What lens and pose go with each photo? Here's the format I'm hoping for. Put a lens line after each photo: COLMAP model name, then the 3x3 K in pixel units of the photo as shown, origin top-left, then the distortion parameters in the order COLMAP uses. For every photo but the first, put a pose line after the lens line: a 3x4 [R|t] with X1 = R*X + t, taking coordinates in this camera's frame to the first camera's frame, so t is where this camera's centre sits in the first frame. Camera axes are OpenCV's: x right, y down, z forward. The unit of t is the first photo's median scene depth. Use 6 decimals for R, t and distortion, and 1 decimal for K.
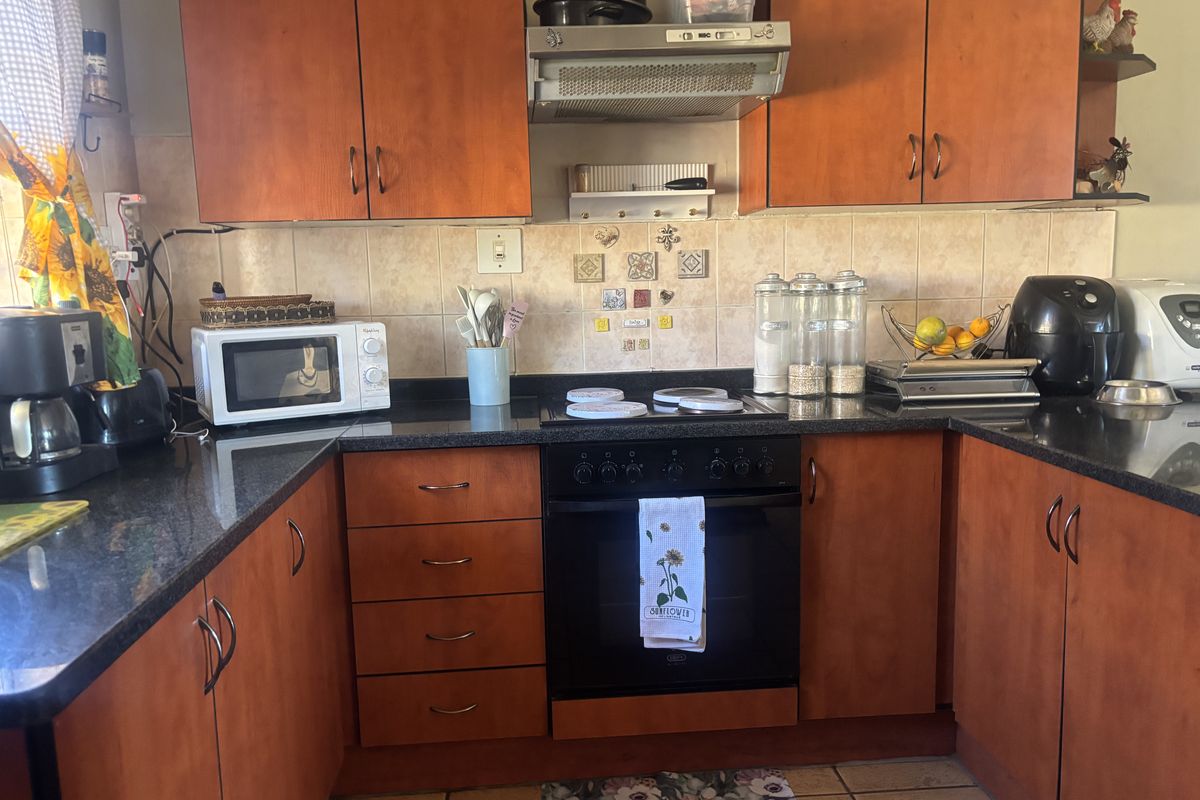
lens RADIAL K [[910.8, 0, 599.1], [0, 910.8, 399.8], [0, 0, 1]] dist [0.073001, 0.000225]
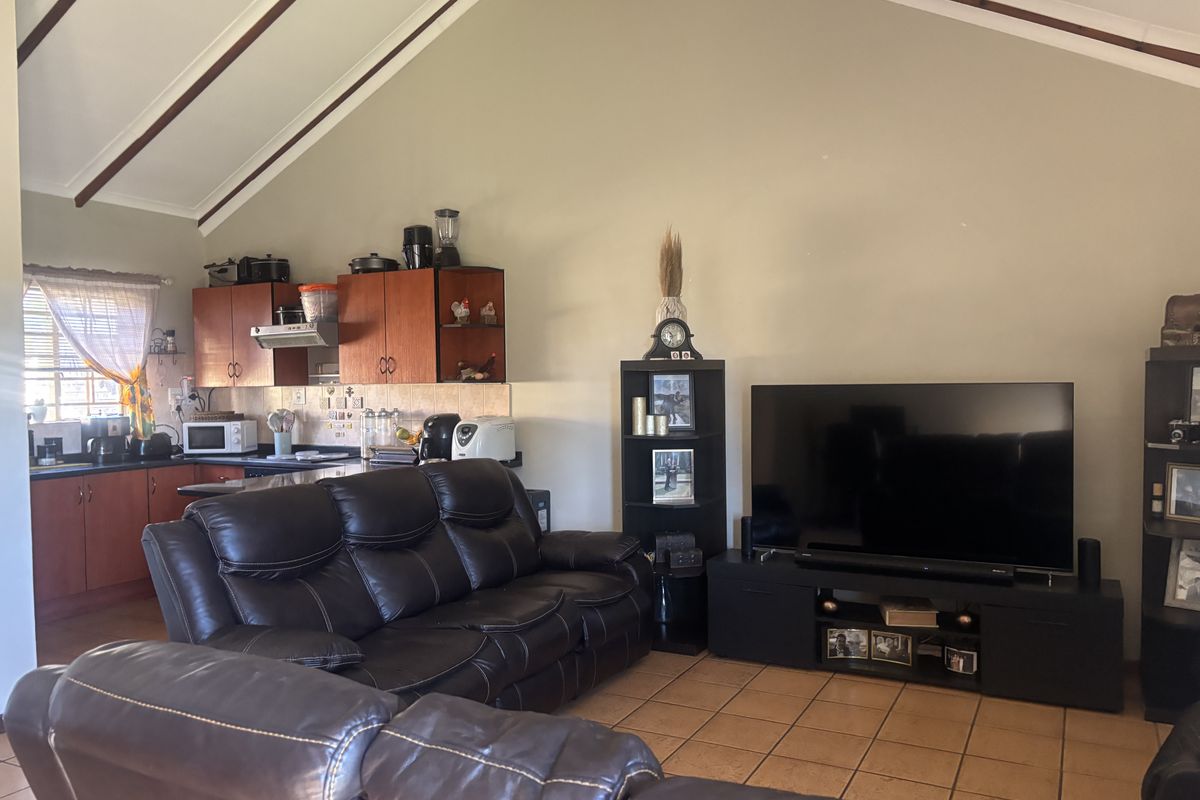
lens RADIAL K [[910.8, 0, 602.1], [0, 910.8, 406.0], [0, 0, 1]] dist [0.073001, 0.000225]
pose [[0.841589, 0.030769, -0.539241, 1.984319], [-0.083840, 0.993717, -0.074147, -0.014299], [0.533571, 0.107611, 0.838881, -0.699704]]
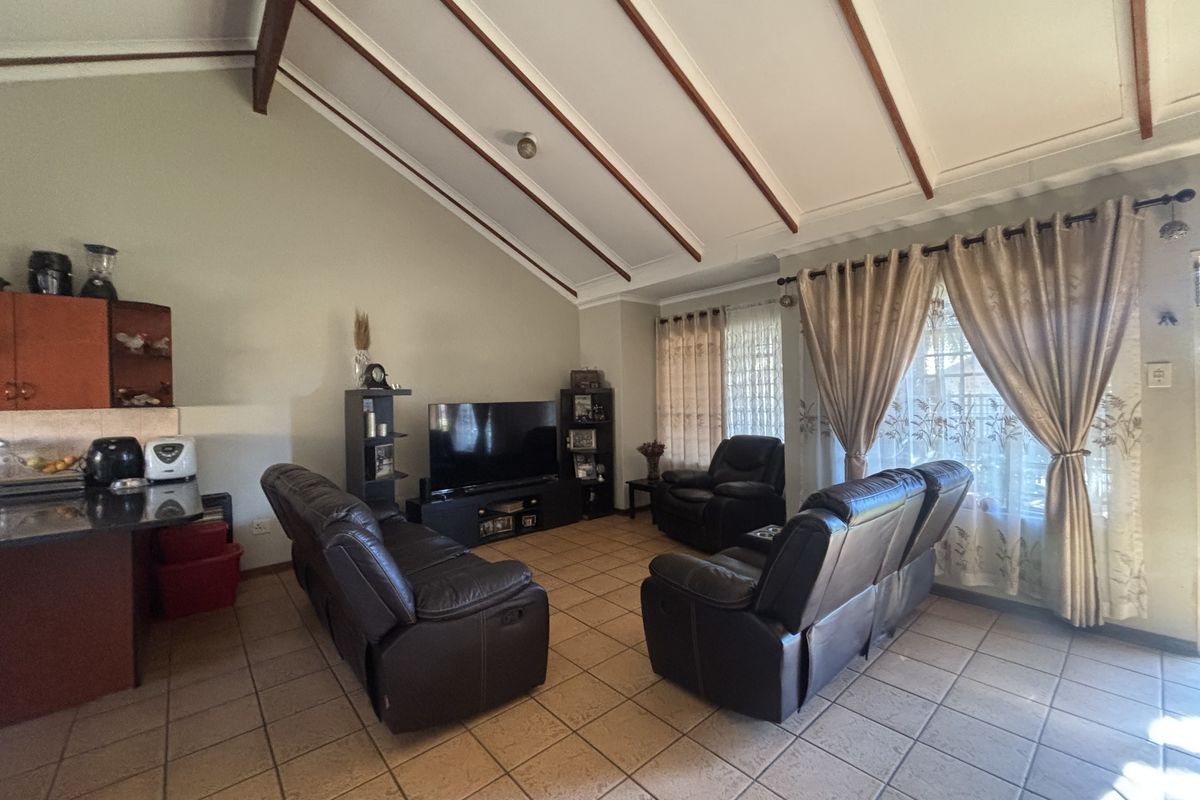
lens RADIAL K [[484.0, 0, 598.9], [0, 484.0, 394.6], [0, 0, 1]] dist [-0.002801, -0.000358]
pose [[0.805425, 0.010984, 0.592596, 0.739679], [0.083178, 0.987839, -0.131362, 0.029904], [-0.586832, 0.155093, 0.794716, -0.774272]]
